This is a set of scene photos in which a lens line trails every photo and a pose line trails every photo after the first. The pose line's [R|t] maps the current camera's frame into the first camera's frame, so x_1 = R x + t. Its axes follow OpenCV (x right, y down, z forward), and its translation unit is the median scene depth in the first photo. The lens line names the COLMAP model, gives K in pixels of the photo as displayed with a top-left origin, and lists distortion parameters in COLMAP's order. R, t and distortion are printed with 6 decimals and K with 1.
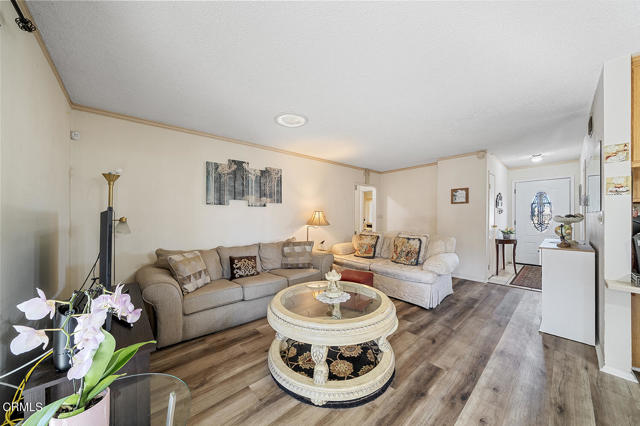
lens RADIAL K [[219.4, 0, 319.5], [0, 219.4, 216.0], [0, 0, 1]] dist [-0.002820, -0.000063]
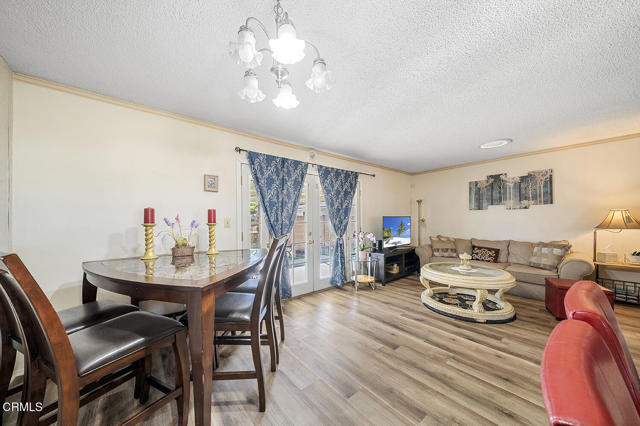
lens RADIAL K [[219.4, 0, 316.4], [0, 219.4, 220.9], [0, 0, 1]] dist [-0.002820, -0.000063]
pose [[-0.047521, 0.012626, -0.998790, 0.967262], [0.013648, 0.999835, 0.011990, -0.009905], [0.998777, -0.013062, -0.047686, 0.005607]]
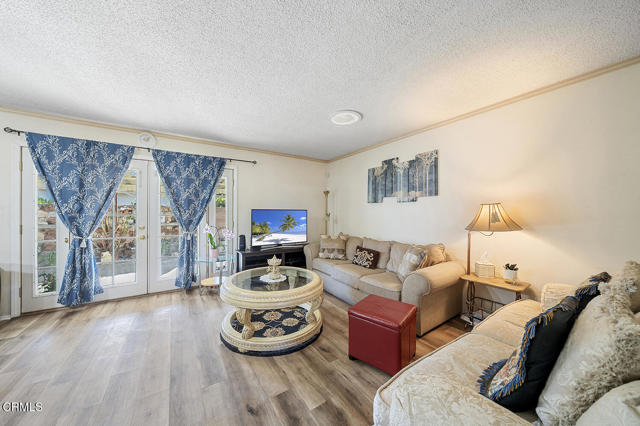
lens RADIAL K [[219.4, 0, 318.0], [0, 219.4, 213.2], [0, 0, 1]] dist [-0.002820, -0.000063]
pose [[-0.146007, 0.010147, -0.989232, 0.711944], [-0.000300, 0.999947, 0.010301, -0.006714], [0.989284, 0.001801, -0.145996, 0.817965]]
